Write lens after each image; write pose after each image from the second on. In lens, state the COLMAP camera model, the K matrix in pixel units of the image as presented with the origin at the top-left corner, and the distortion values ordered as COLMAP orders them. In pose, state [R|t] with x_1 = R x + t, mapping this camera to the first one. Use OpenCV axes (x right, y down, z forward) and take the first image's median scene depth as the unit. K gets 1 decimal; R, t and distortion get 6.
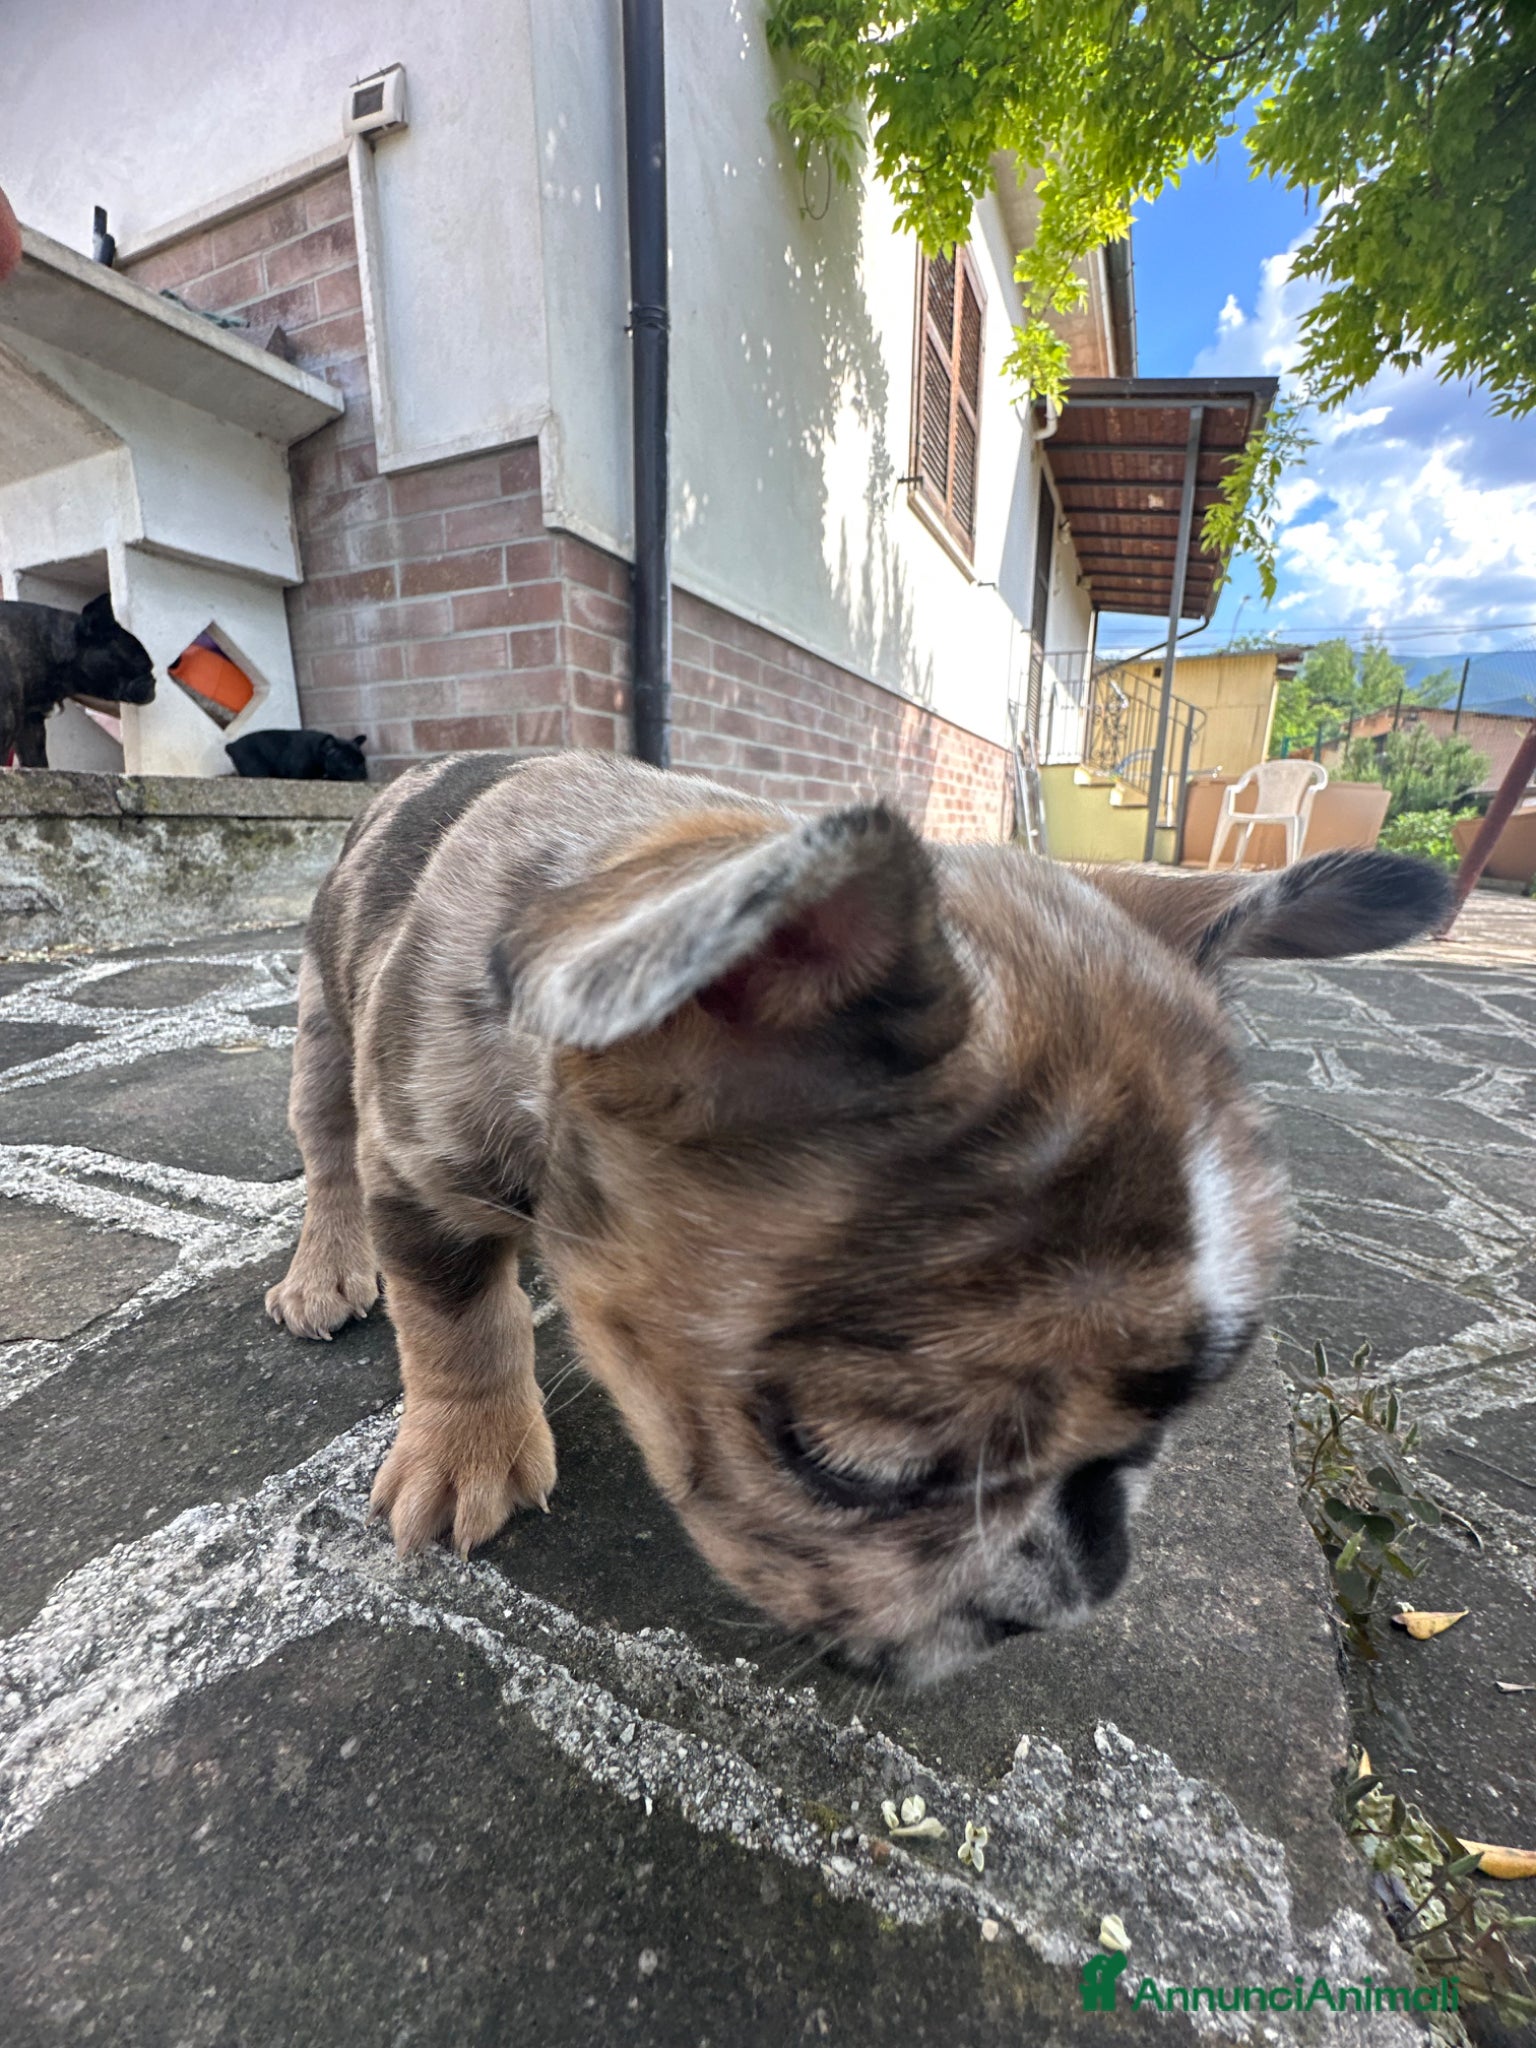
lens RADIAL K [[825.4, 0, 770.1], [0, 825.4, 1023.4], [0, 0, 1]] dist [-0.007640, 0.002305]
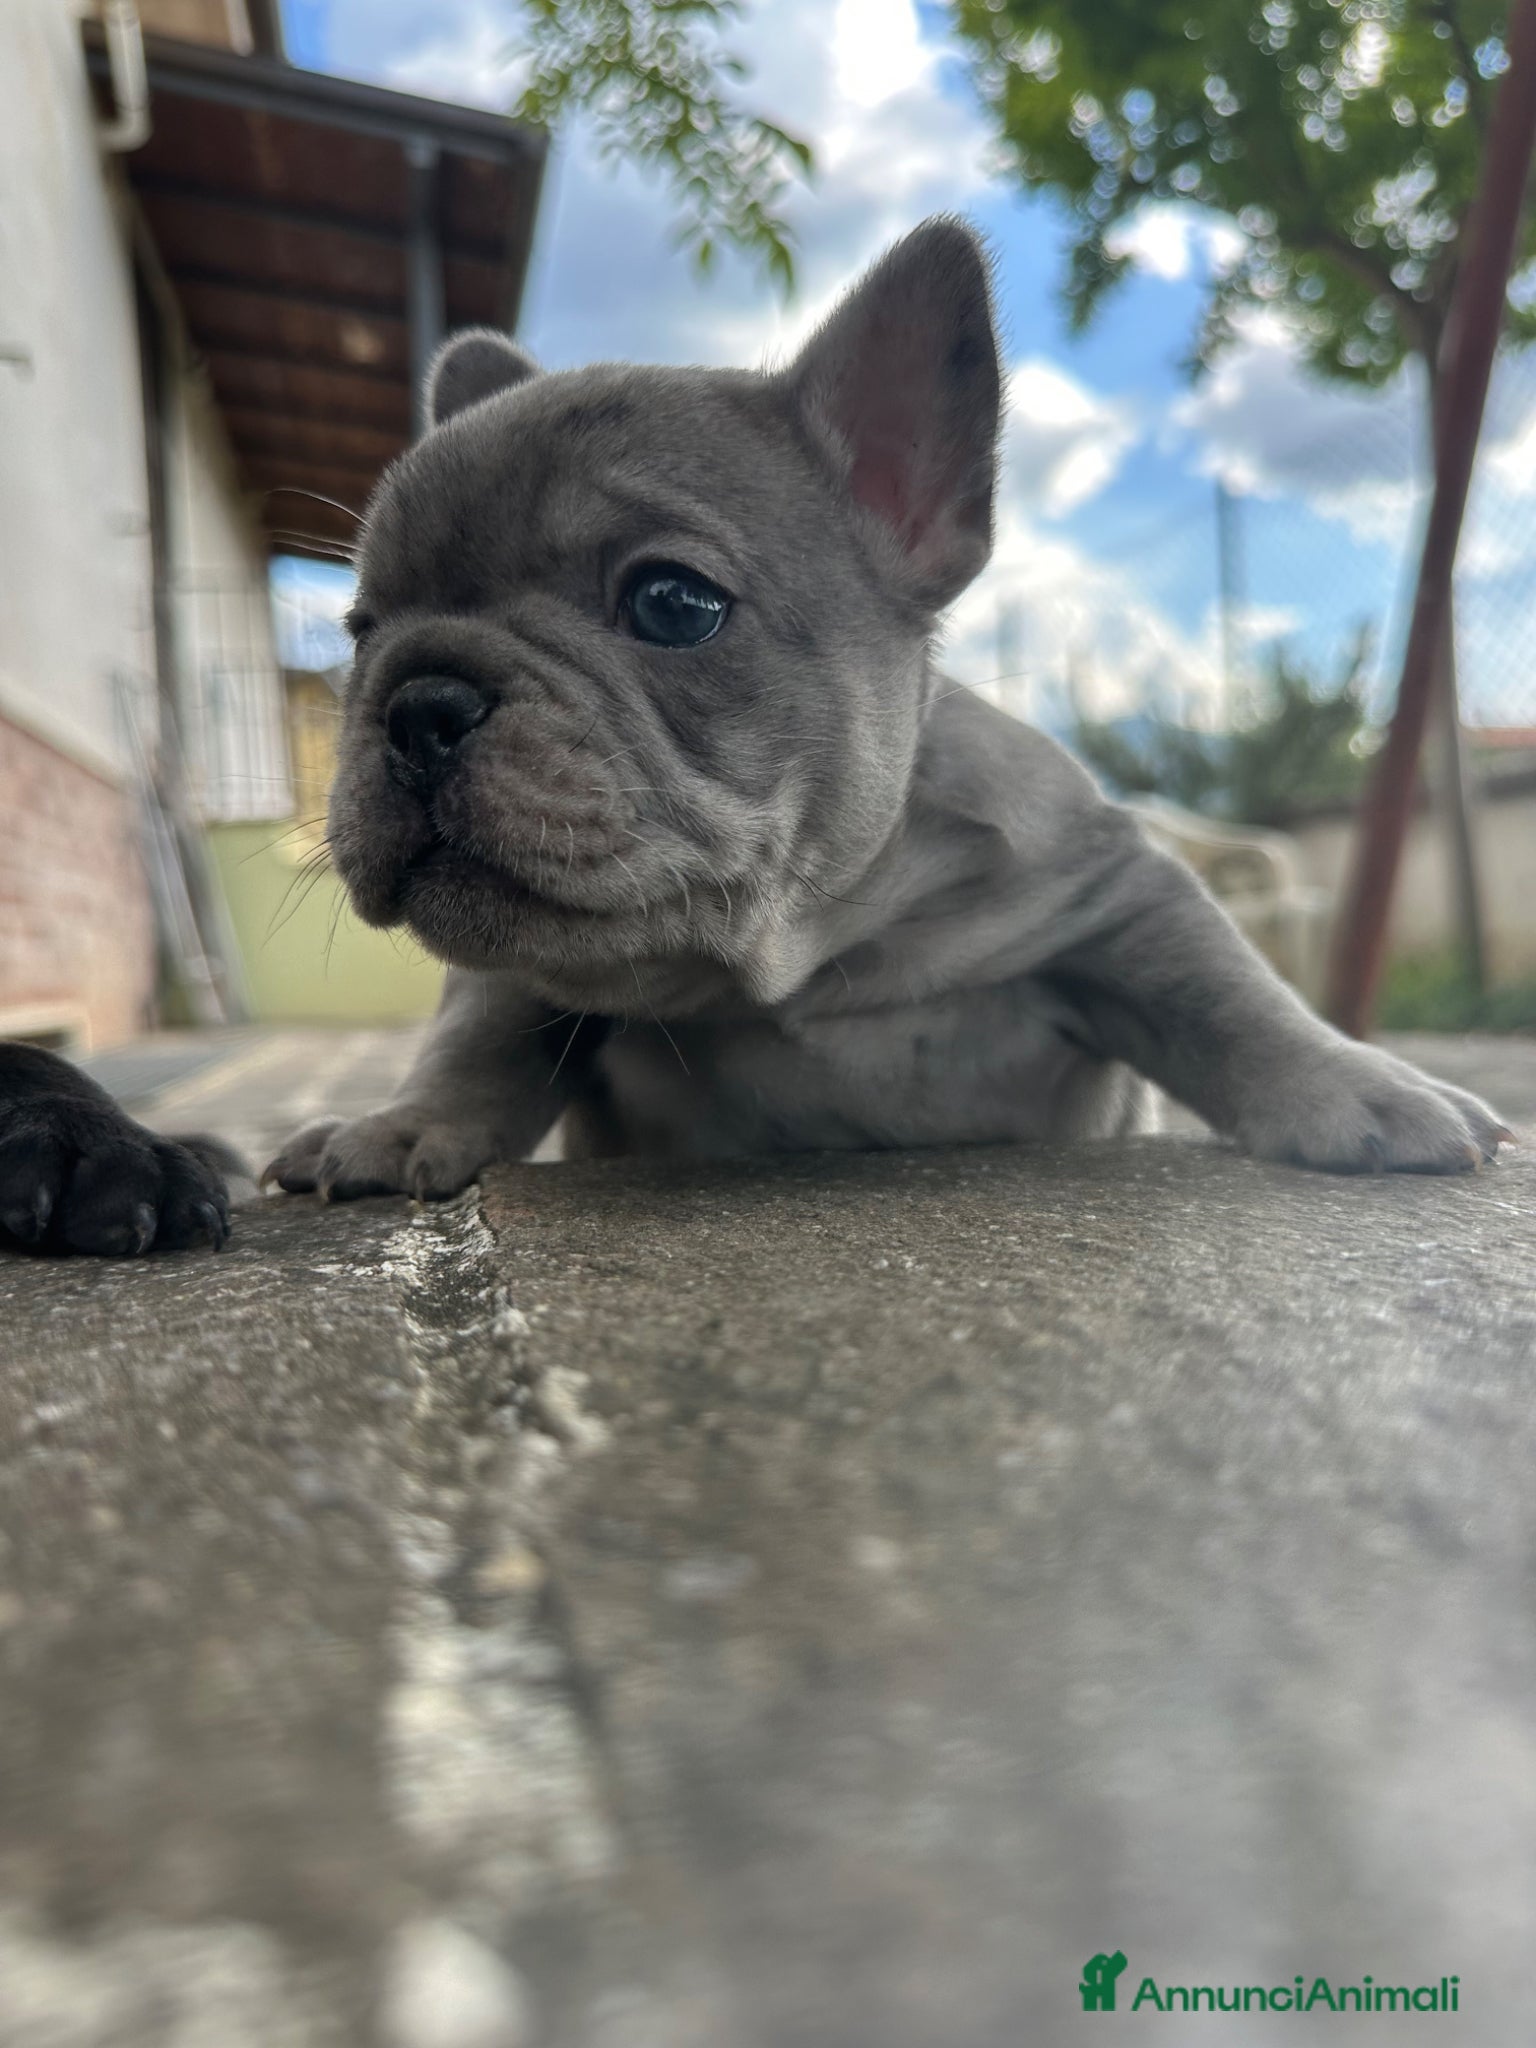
lens RADIAL K [[1518.9, 0, 781.4], [0, 1518.9, 1014.3], [0, 0, 1]] dist [-0.040525, 0.009629]
pose [[0.790937, -0.063900, 0.608552, 0.586110], [0.191133, 0.970570, -0.146502, -0.257477], [-0.581281, 0.232188, 0.779873, 1.647108]]
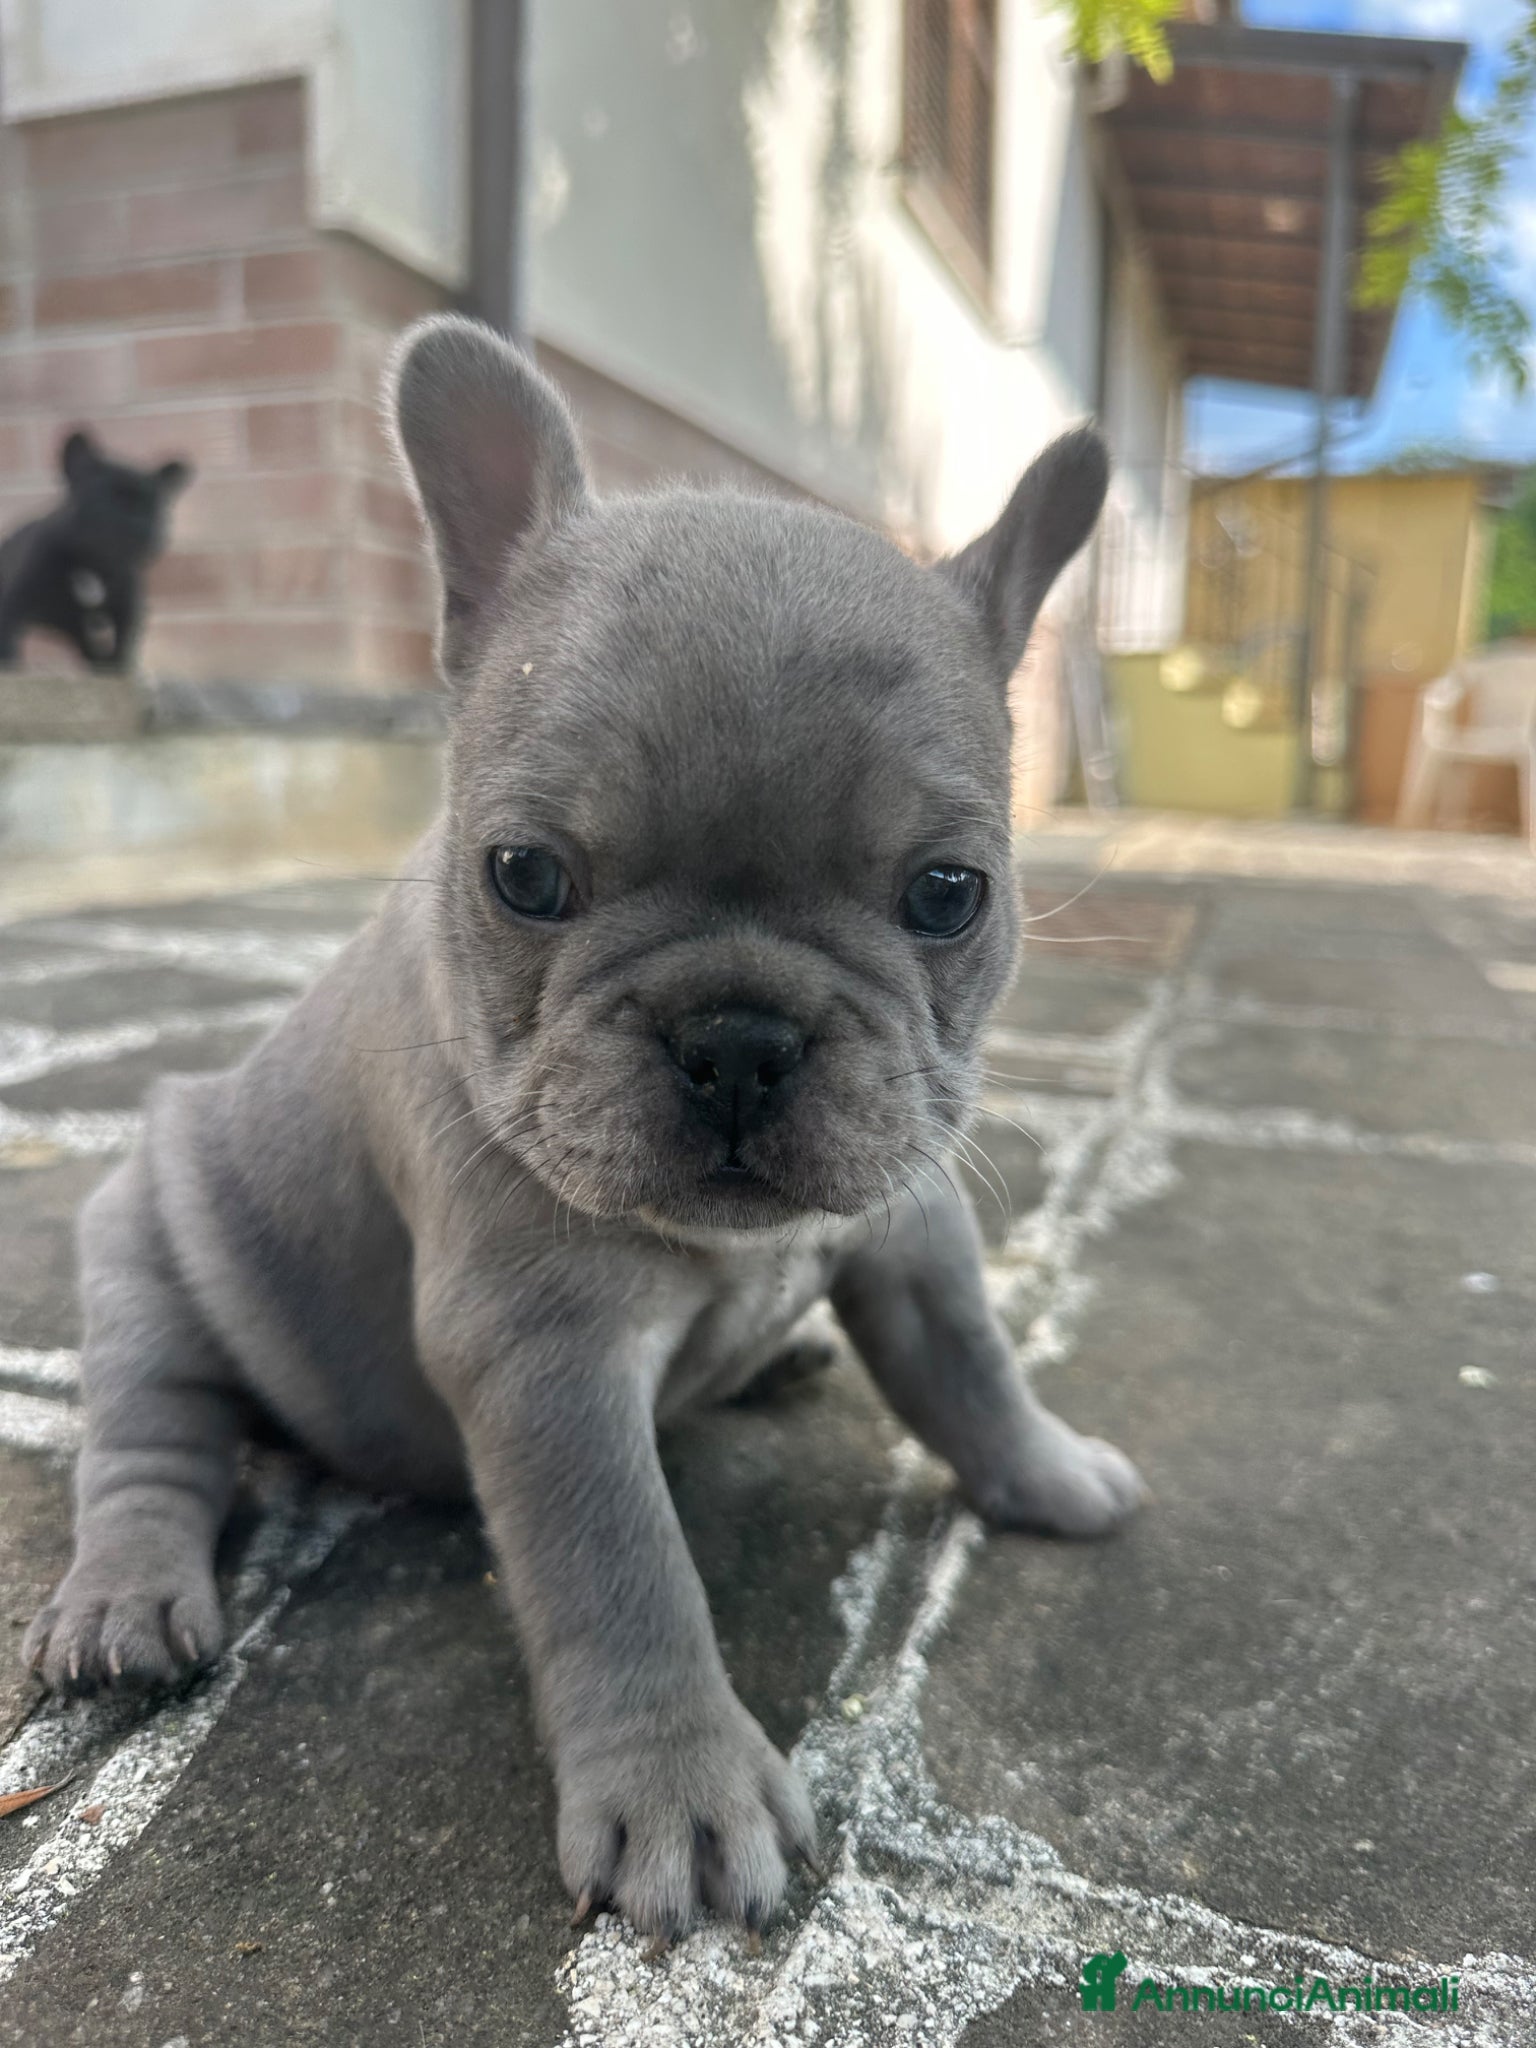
lens RADIAL K [[1536.2, 0, 771.1], [0, 1536.2, 1022.1], [0, 0, 1]] dist [-0.044427, 0.001979]
pose [[0.994087, -0.008231, 0.108277, -0.148291], [0.014571, 0.998216, -0.057894, 0.004606], [-0.107607, 0.059130, 0.992434, -0.037364]]
